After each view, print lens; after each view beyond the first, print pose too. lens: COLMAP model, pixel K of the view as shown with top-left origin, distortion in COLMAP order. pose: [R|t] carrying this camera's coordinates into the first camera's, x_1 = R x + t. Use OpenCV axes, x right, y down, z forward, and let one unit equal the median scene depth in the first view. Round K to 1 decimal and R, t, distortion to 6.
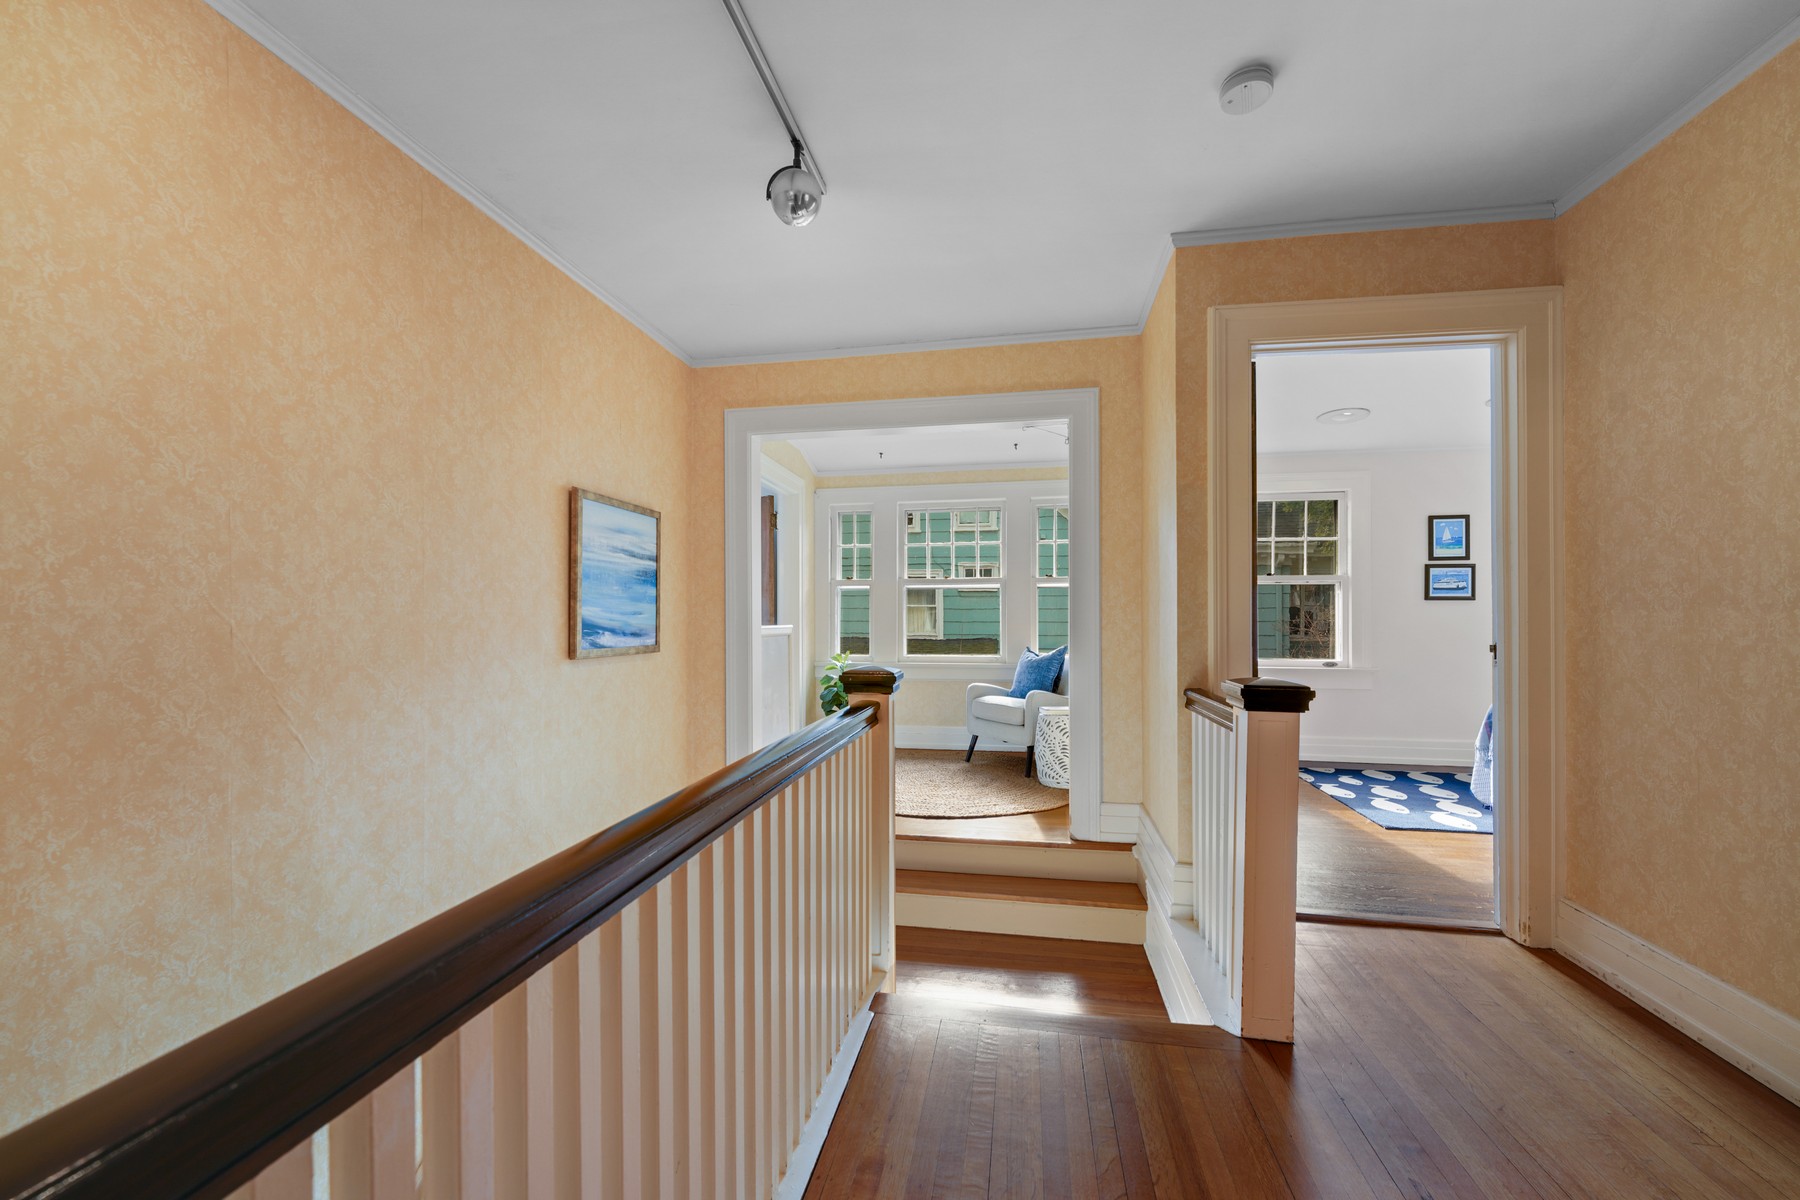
lens RADIAL K [[745.2, 0, 889.3], [0, 745.2, 615.0], [0, 0, 1]] dist [0.002142, 0.000111]
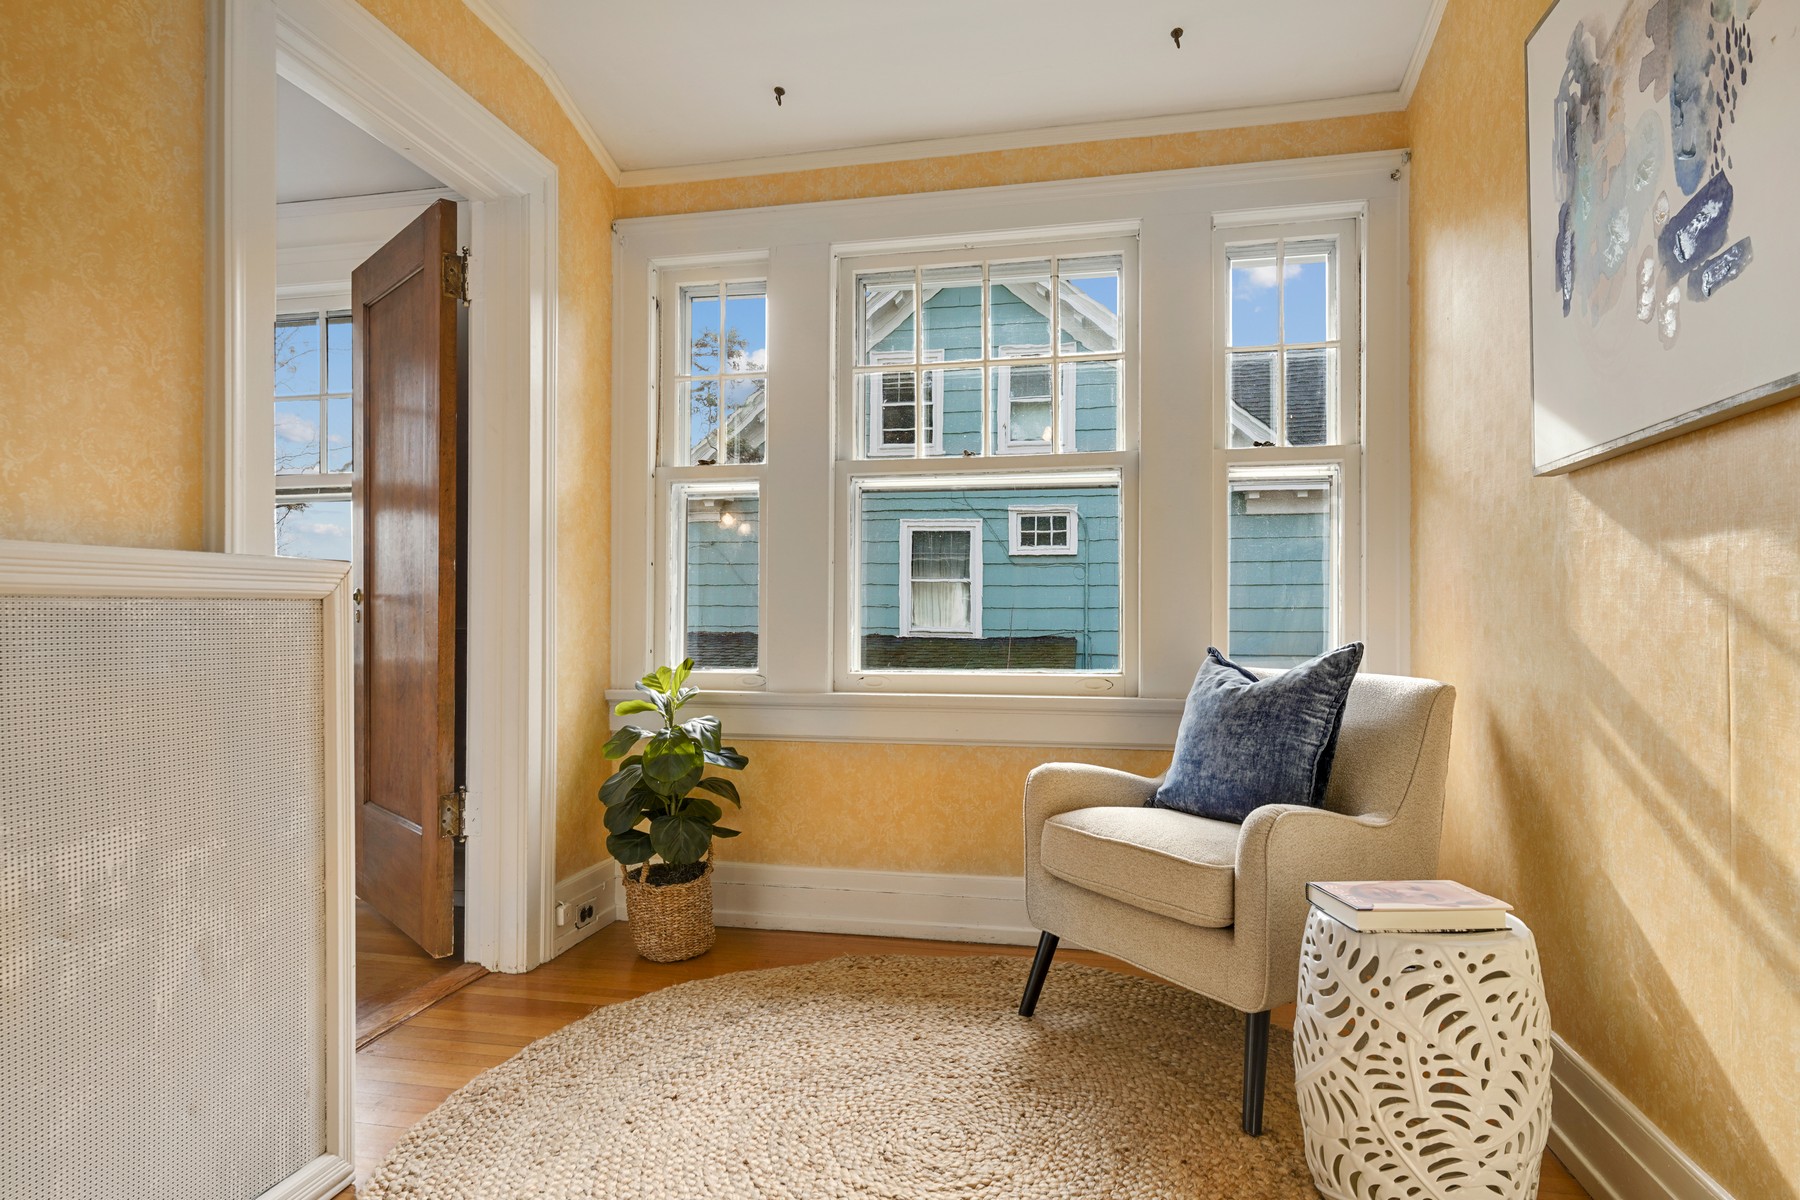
lens RADIAL K [[1027.9, 0, 898.7], [0, 1027.9, 607.6], [0, 0, 1]] dist [-0.000075, -0.000085]
pose [[0.999881, 0.003139, -0.015100, 0.056785], [-0.003154, 0.999995, -0.000951, 0.025936], [0.015097, 0.000998, 0.999886, 0.563567]]
